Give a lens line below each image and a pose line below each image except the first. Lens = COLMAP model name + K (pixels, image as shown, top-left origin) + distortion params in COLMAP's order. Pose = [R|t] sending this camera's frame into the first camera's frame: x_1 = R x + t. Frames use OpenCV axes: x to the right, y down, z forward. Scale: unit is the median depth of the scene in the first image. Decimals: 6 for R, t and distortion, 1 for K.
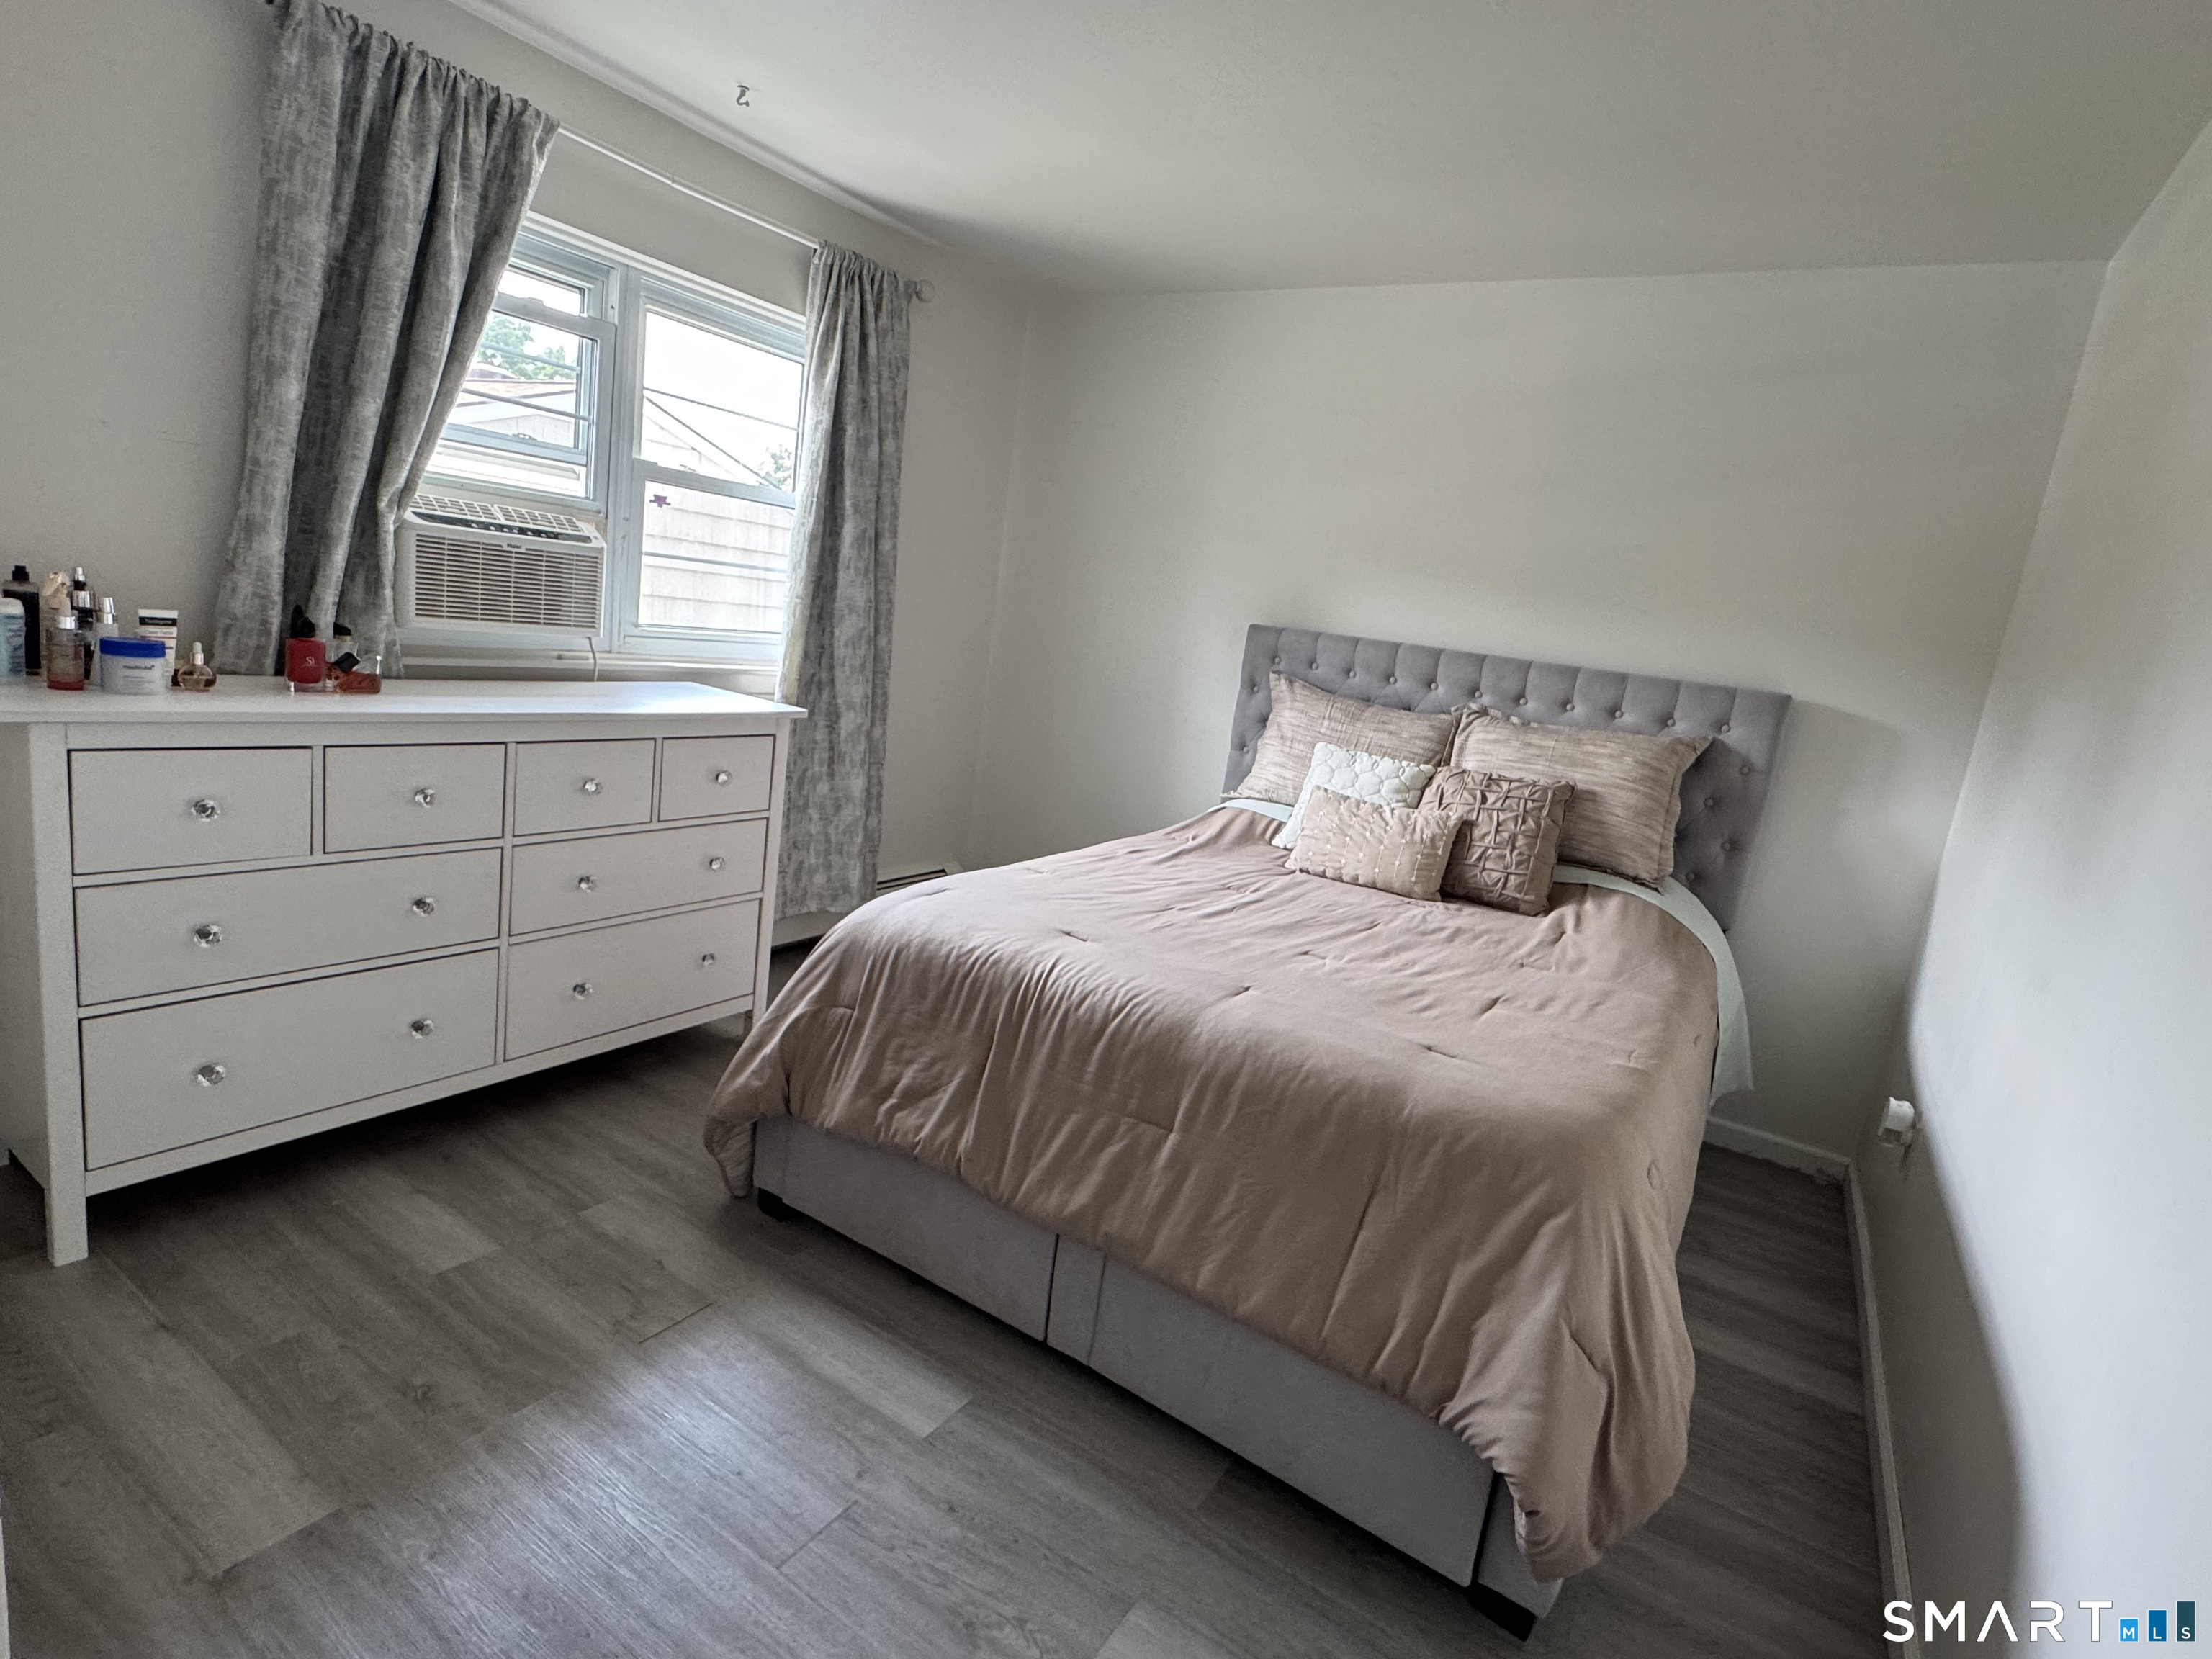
lens RADIAL K [[1103.9, 0, 1104.3], [0, 1103.9, 826.4], [0, 0, 1]] dist [-0.003290, 0.001229]
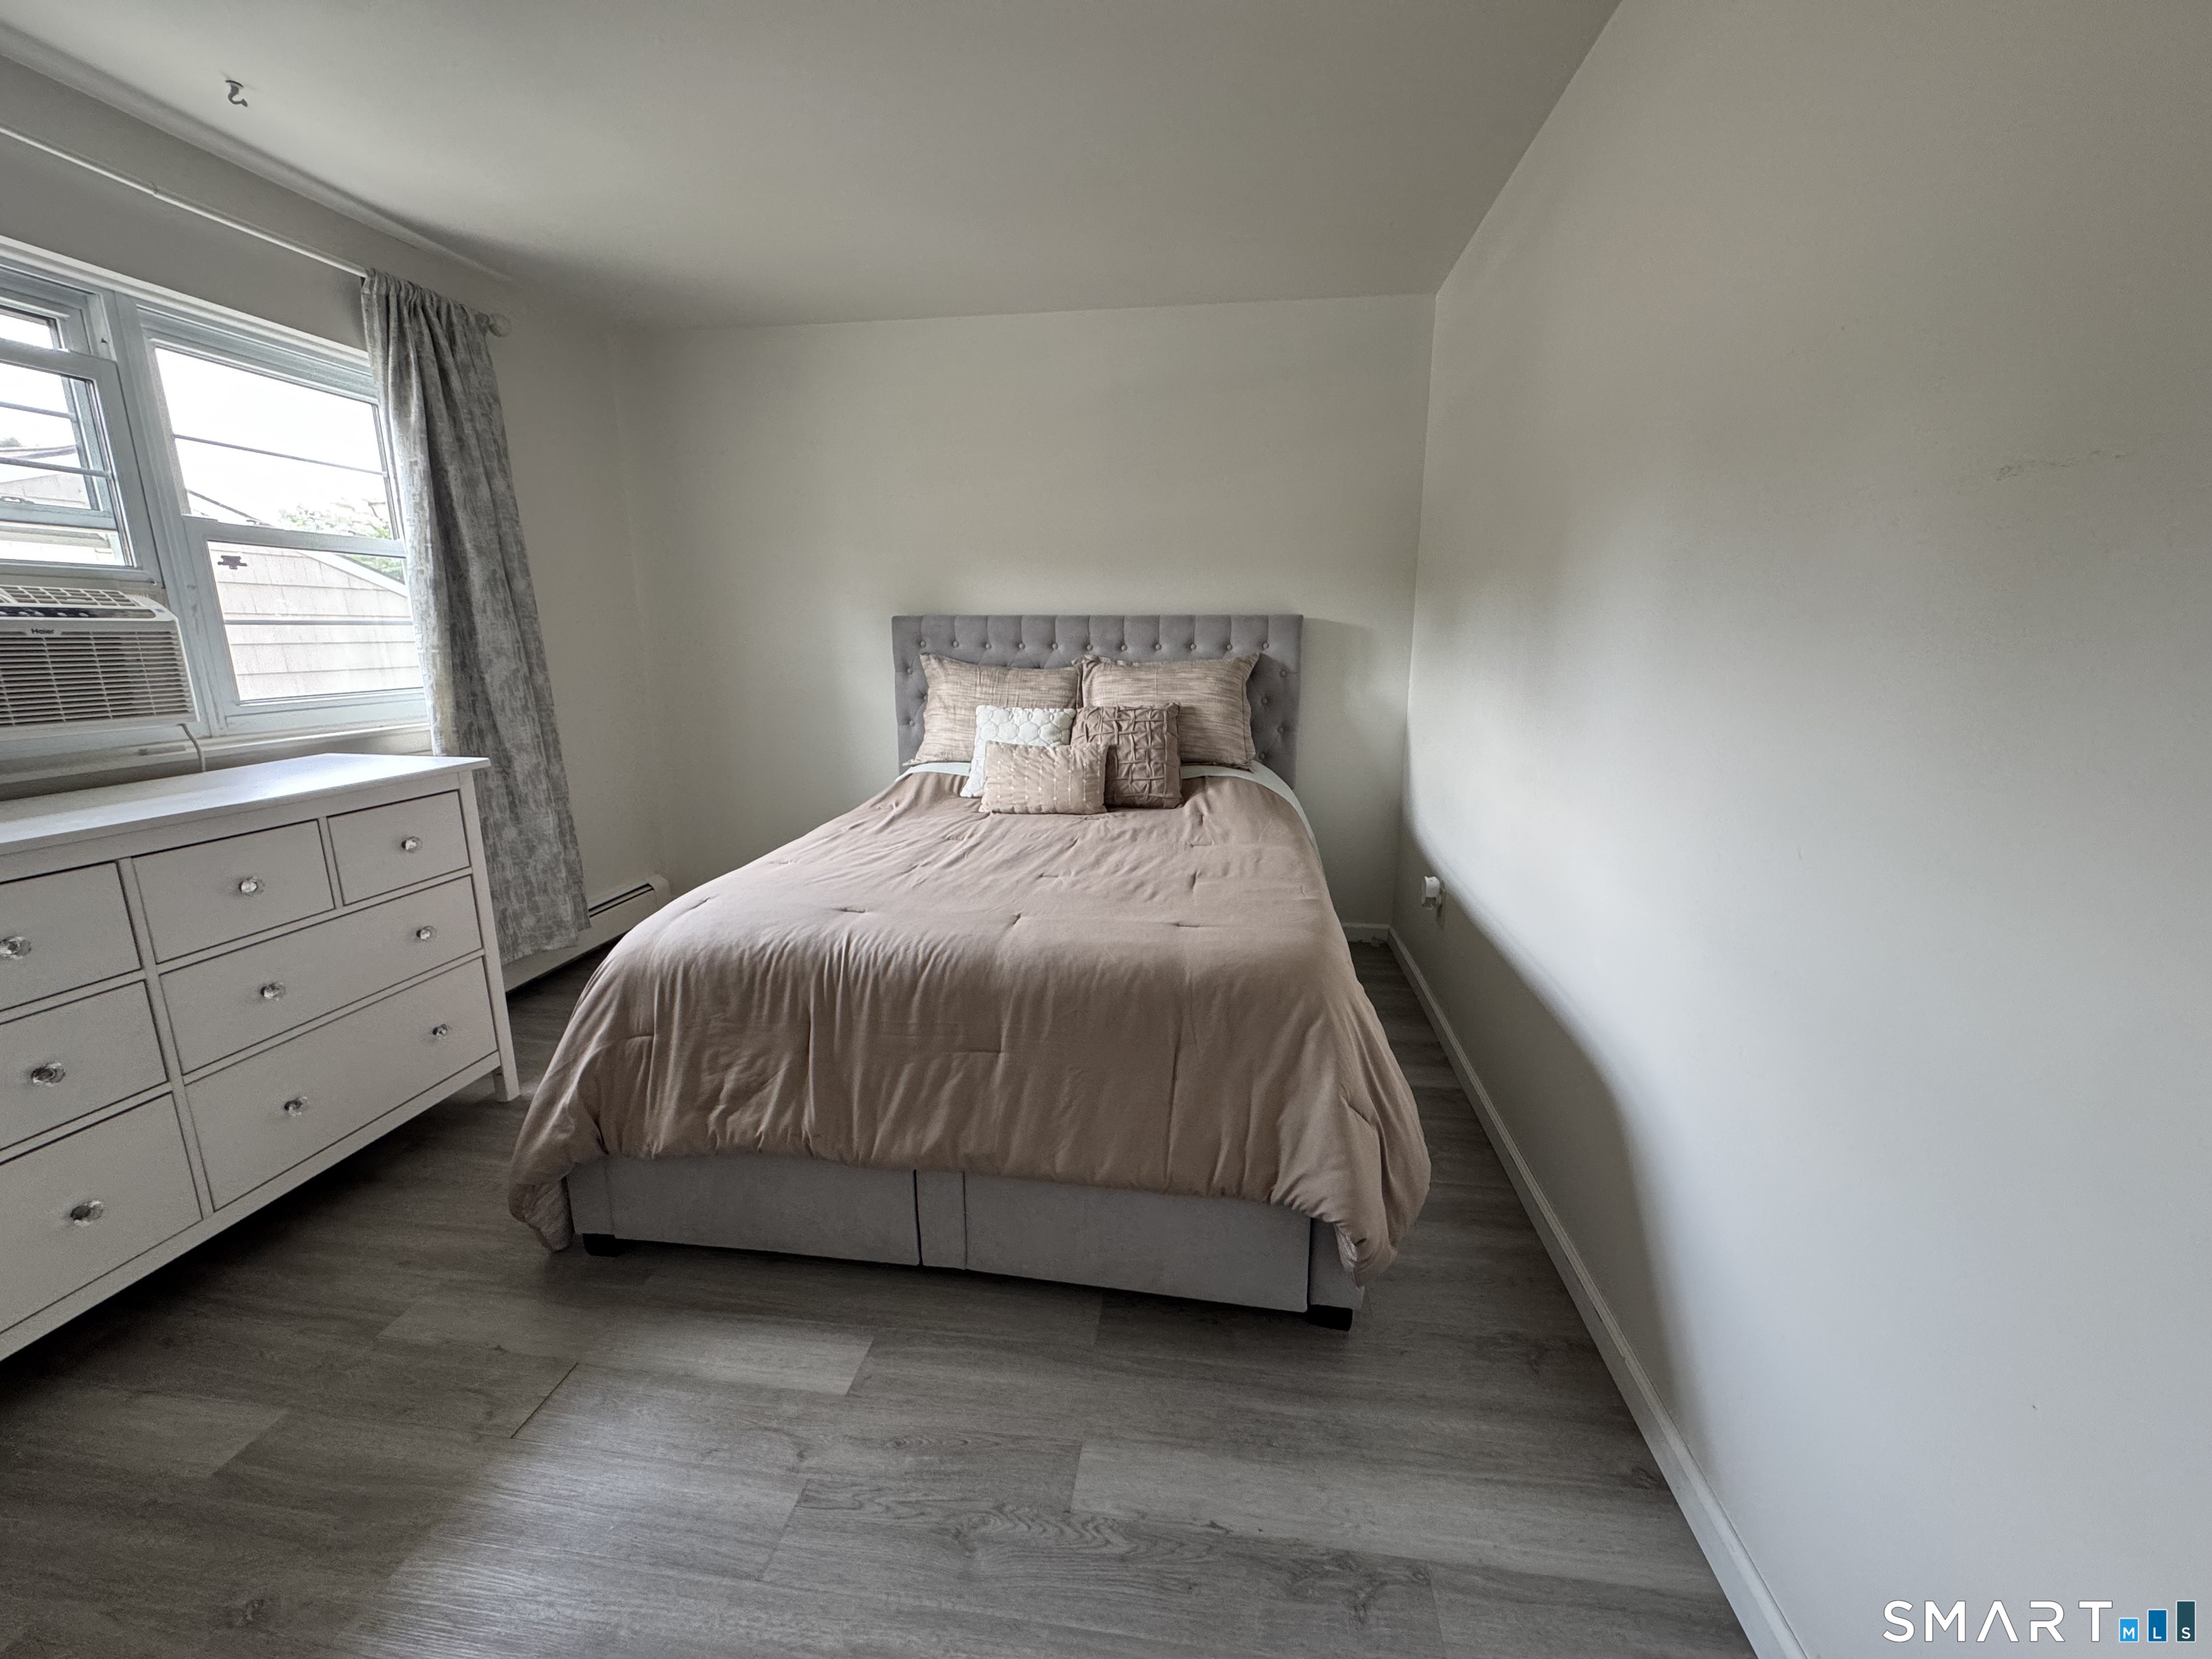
lens RADIAL K [[883.9, 0, 1102.9], [0, 883.9, 822.3], [0, 0, 1]] dist [-0.000746, 0.000278]
pose [[0.902387, -0.215655, 0.373082, -0.094532], [0.196973, 0.976452, 0.087999, -0.013148], [-0.383274, -0.005922, 0.923616, 0.072903]]
